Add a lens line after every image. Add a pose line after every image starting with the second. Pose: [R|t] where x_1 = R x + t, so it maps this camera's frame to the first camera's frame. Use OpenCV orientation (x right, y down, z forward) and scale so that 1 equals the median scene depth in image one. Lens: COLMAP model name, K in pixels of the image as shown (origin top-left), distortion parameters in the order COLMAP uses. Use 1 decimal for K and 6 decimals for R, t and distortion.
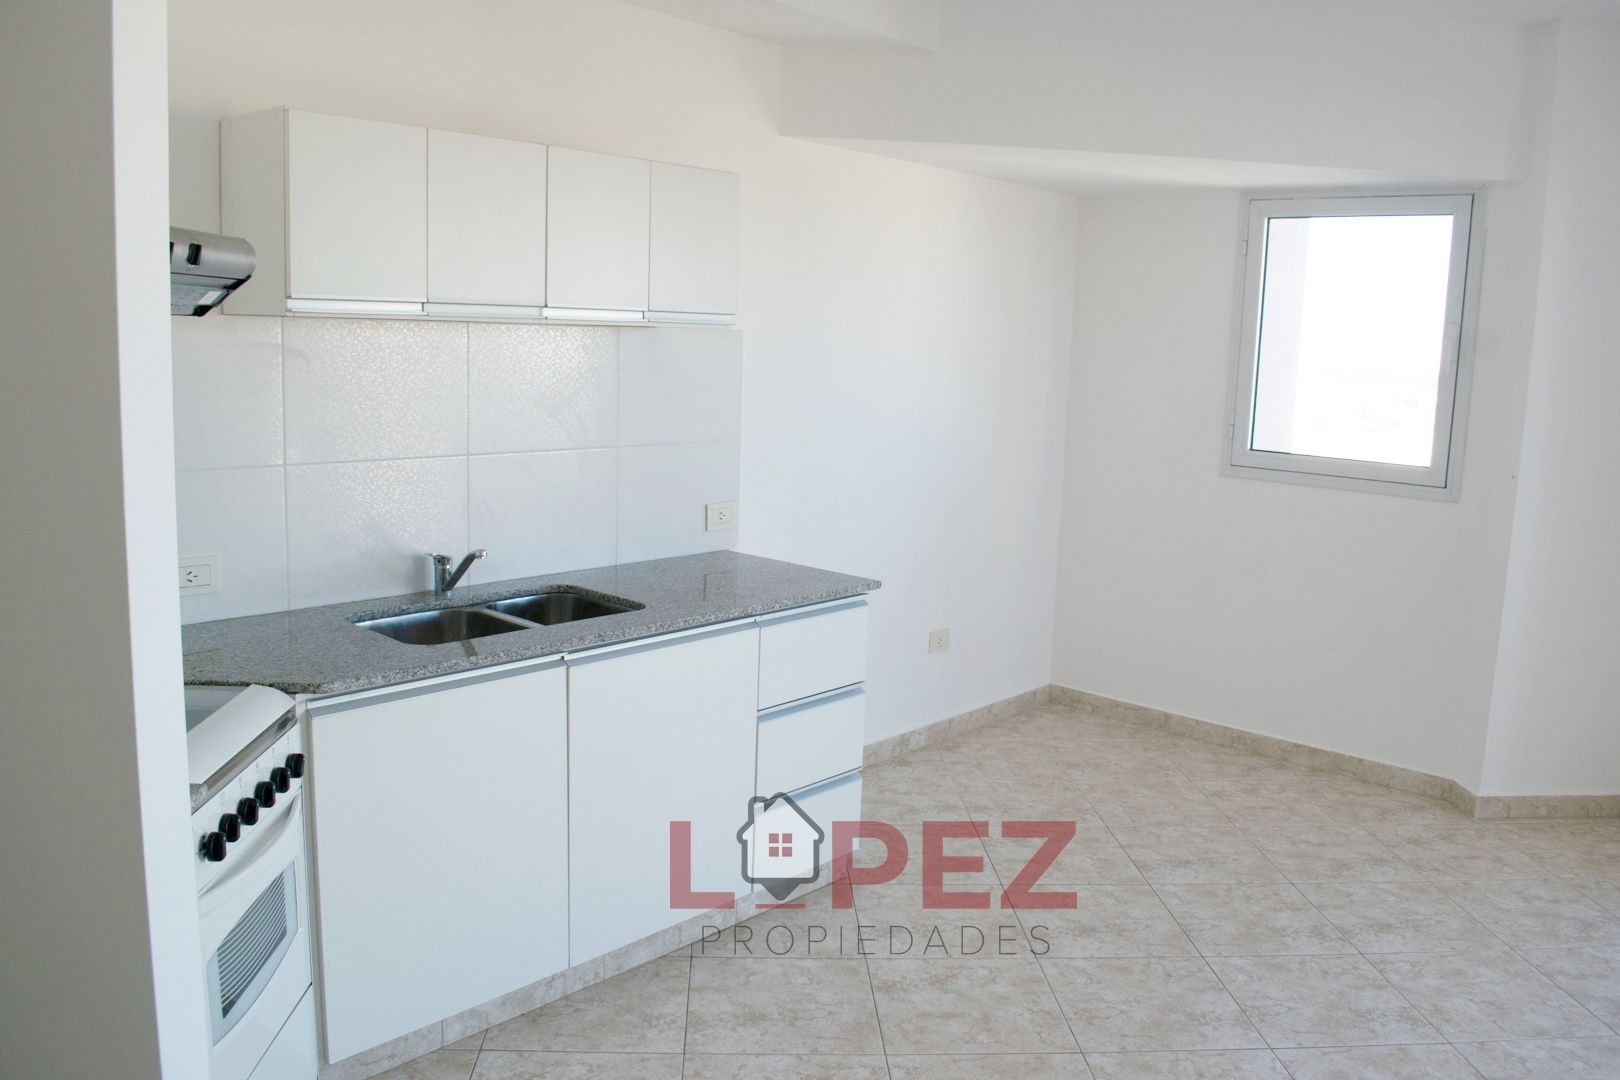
lens RADIAL K [[1261.7, 0, 813.1], [0, 1261.7, 519.6], [0, 0, 1]] dist [-0.084542, 0.010756]
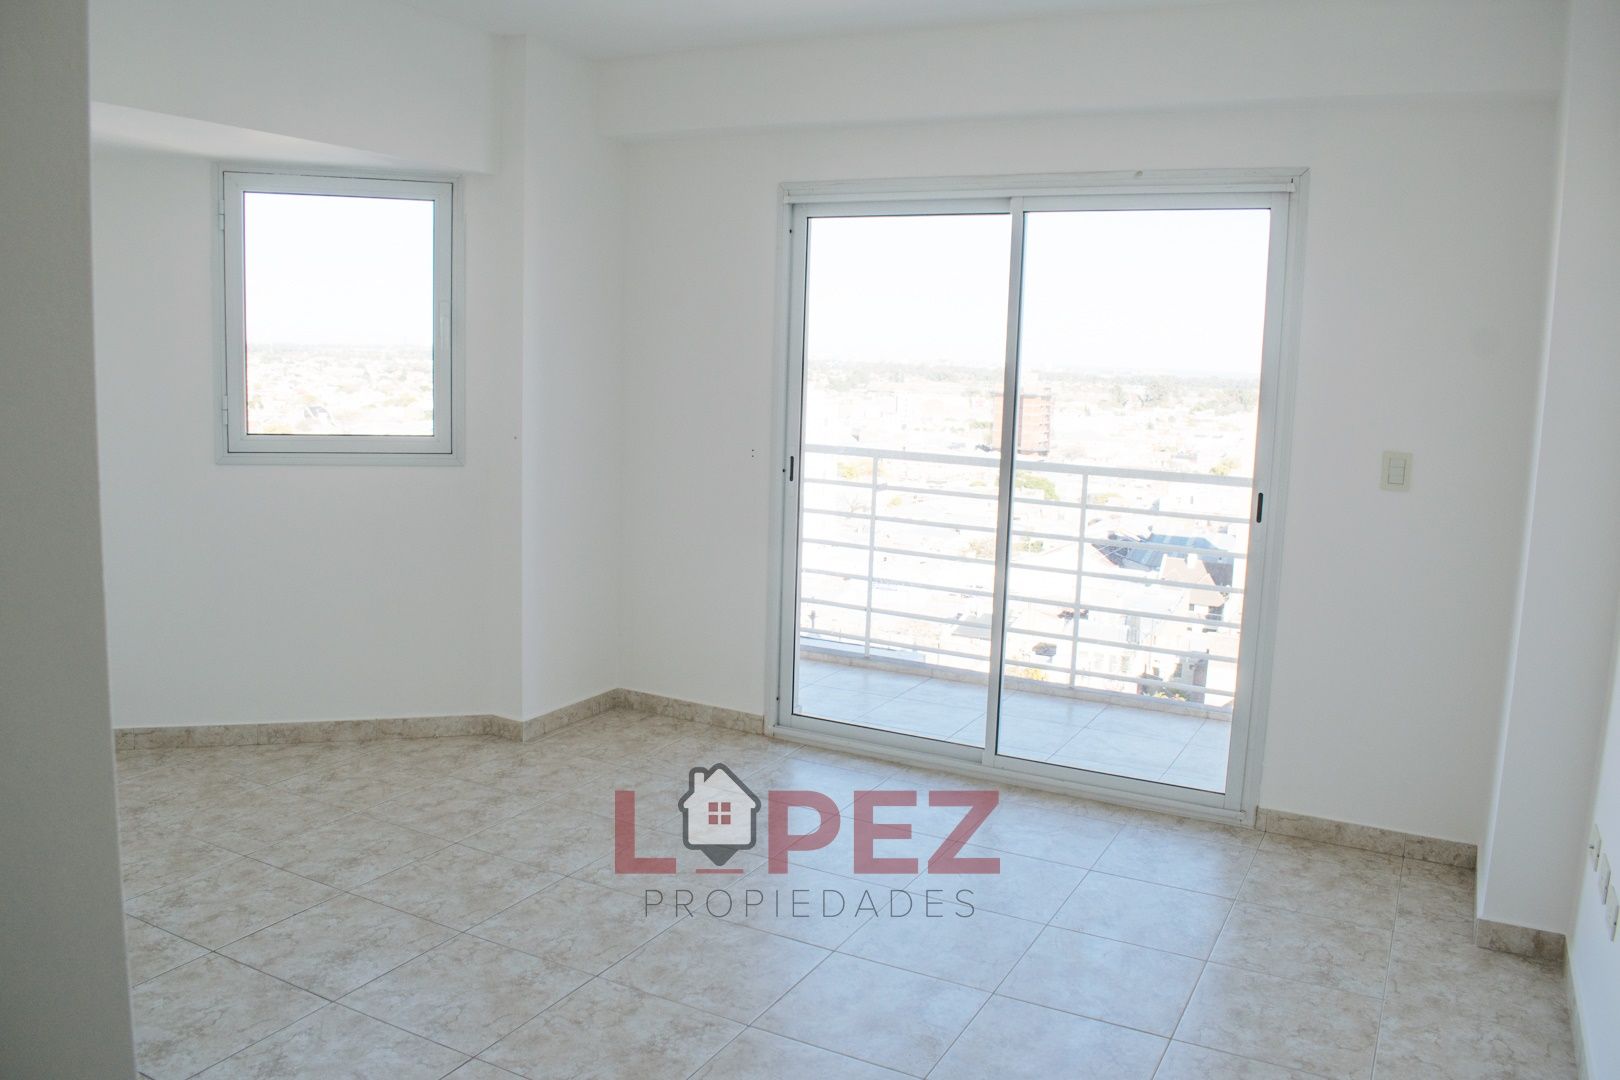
lens RADIAL K [[1261.7, 0, 813.1], [0, 1261.7, 519.6], [0, 0, 1]] dist [-0.084542, 0.010756]
pose [[0.524519, -0.132379, 0.841044, -0.254876], [0.109611, 0.990117, 0.087484, -0.029460], [-0.844314, 0.046301, 0.533845, 0.144710]]
